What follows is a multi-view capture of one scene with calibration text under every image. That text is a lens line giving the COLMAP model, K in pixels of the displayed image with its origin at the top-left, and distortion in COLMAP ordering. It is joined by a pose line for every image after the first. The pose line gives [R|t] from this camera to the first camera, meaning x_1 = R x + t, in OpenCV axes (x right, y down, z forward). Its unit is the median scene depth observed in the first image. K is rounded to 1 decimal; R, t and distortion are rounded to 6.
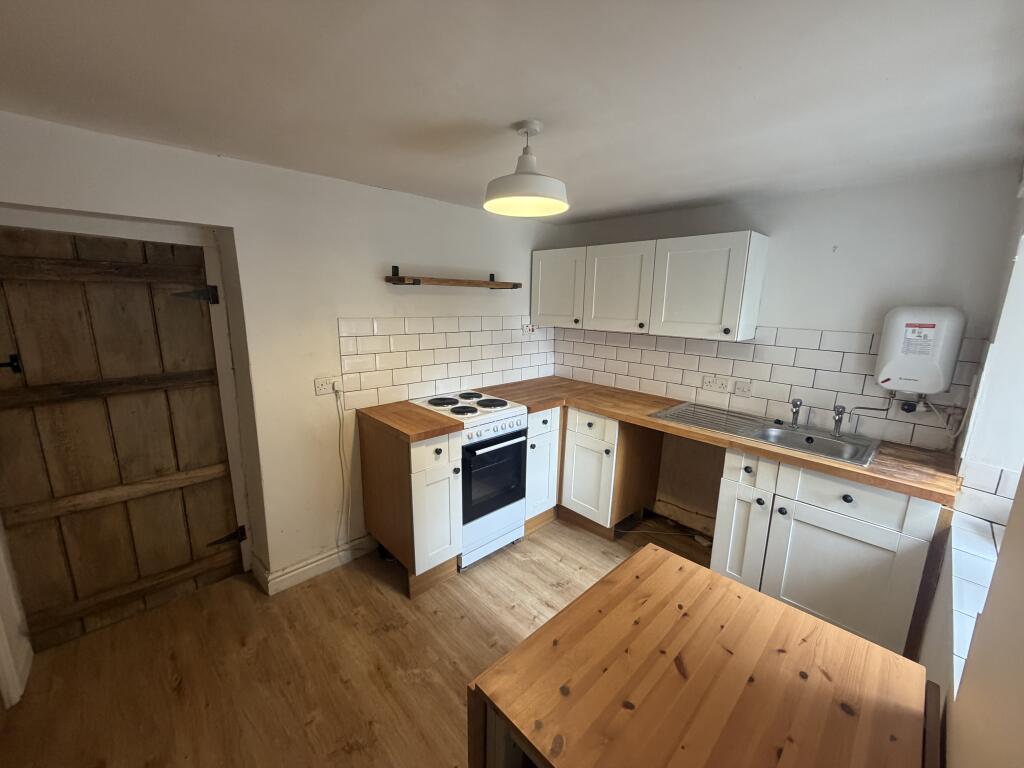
lens RADIAL K [[408.2, 0, 507.5], [0, 408.2, 383.8], [0, 0, 1]] dist [0.002150, -0.000018]
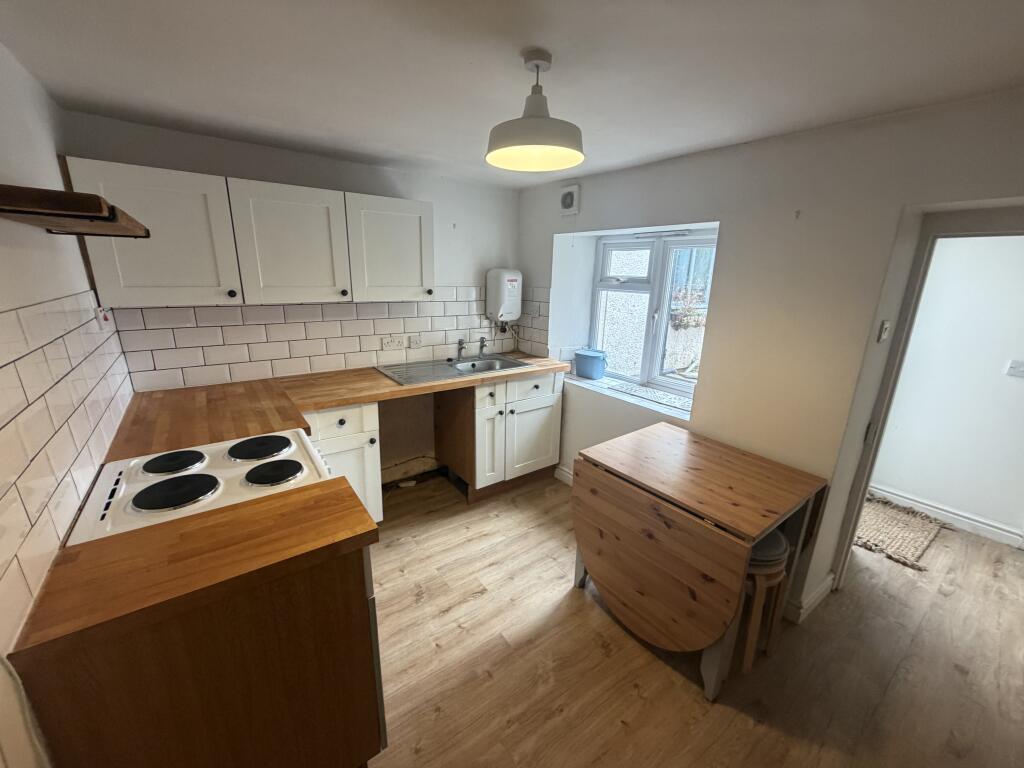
lens RADIAL K [[408.2, 0, 510.2], [0, 408.2, 383.4], [0, 0, 1]] dist [0.002150, -0.000018]
pose [[0.123262, -0.281060, 0.951741, -0.579724], [0.179813, 0.949506, 0.257112, -0.137438], [-0.975948, 0.139443, 0.167576, 0.617906]]
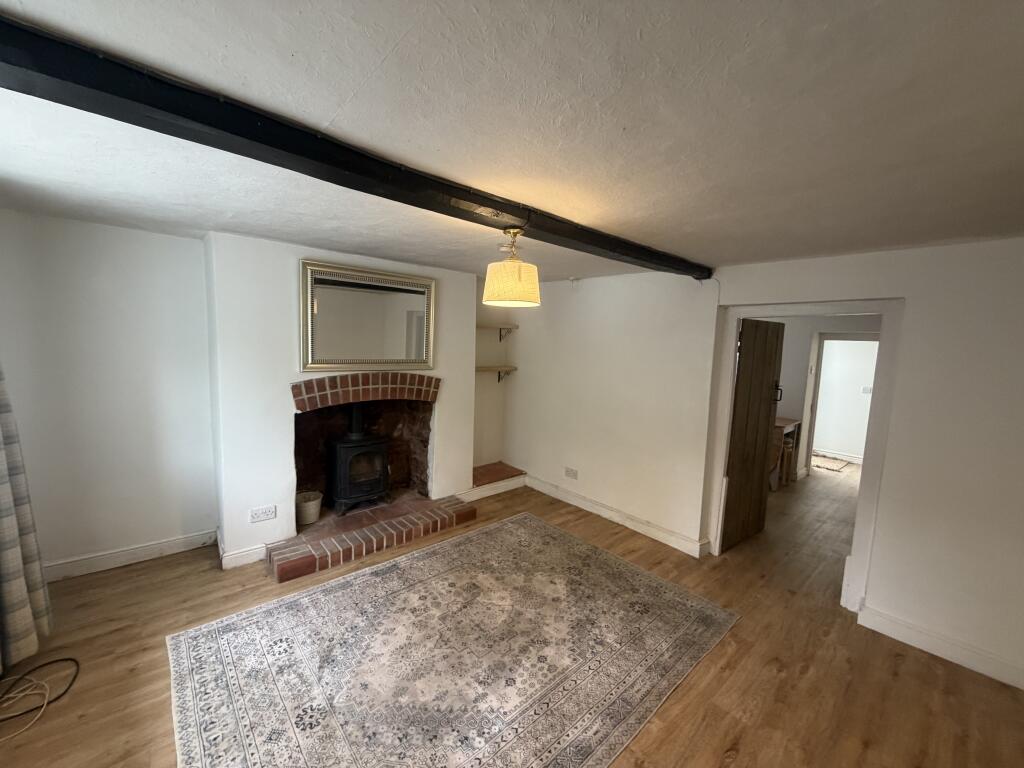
lens RADIAL K [[408.2, 0, 509.9], [0, 408.2, 384.4], [0, 0, 1]] dist [0.002150, -0.000018]
pose [[0.021826, -0.131842, 0.991030, -1.966567], [0.154855, 0.979749, 0.126930, -0.348980], [-0.987696, 0.150696, 0.041801, 1.590274]]
